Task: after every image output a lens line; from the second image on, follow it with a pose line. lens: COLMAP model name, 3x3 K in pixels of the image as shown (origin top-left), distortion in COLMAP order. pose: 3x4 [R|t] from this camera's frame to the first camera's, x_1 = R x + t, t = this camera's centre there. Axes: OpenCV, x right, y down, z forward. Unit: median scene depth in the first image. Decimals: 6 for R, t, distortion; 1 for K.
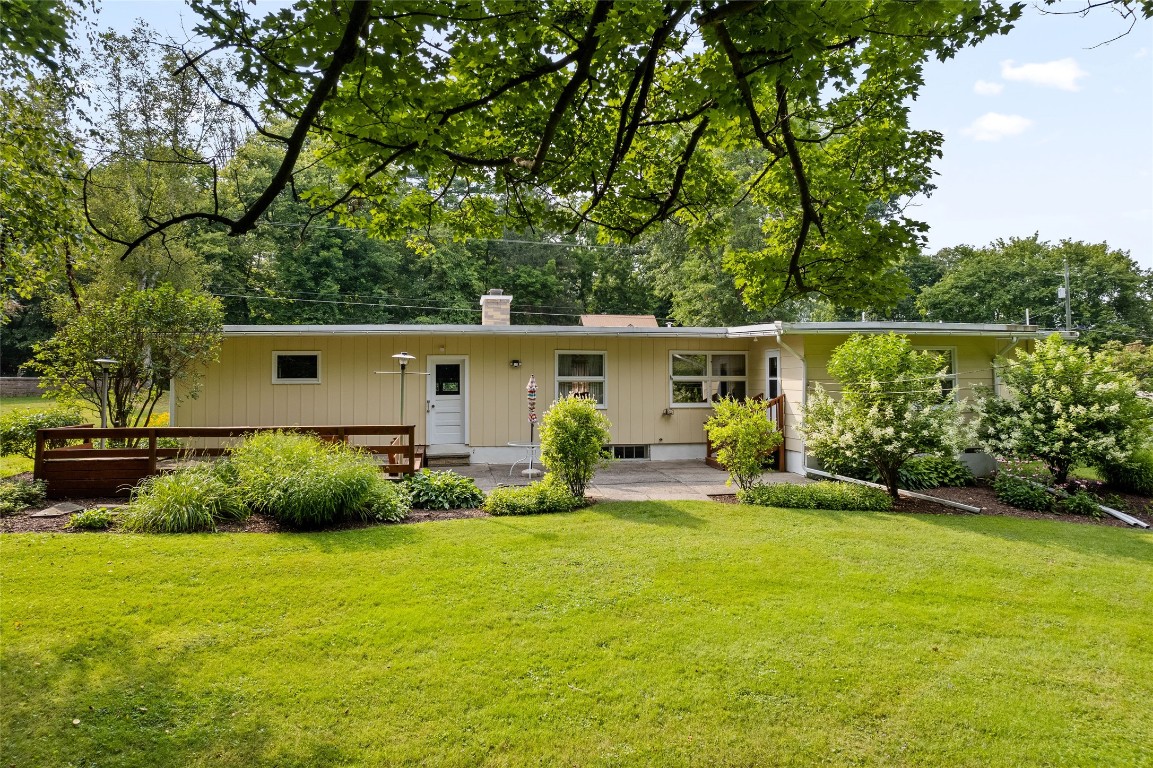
lens RADIAL K [[733.6, 0, 578.4], [0, 733.6, 380.8], [0, 0, 1]] dist [-0.086666, 0.072640]
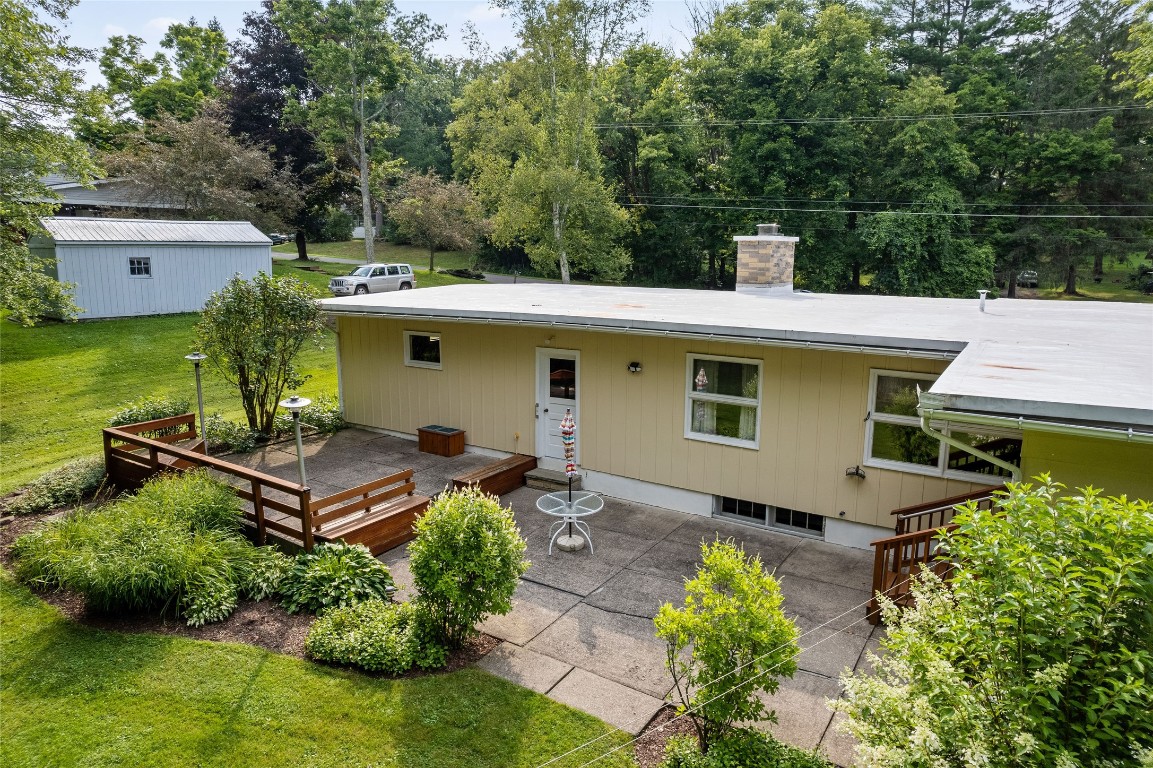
lens RADIAL K [[733.6, 0, 578.4], [0, 733.6, 380.8], [0, 0, 1]] dist [-0.086666, 0.072640]
pose [[0.733405, 0.122626, -0.668641, 0.114030], [-0.003660, 0.984294, 0.176502, -0.044113], [0.679782, -0.127000, 0.722334, 0.145213]]
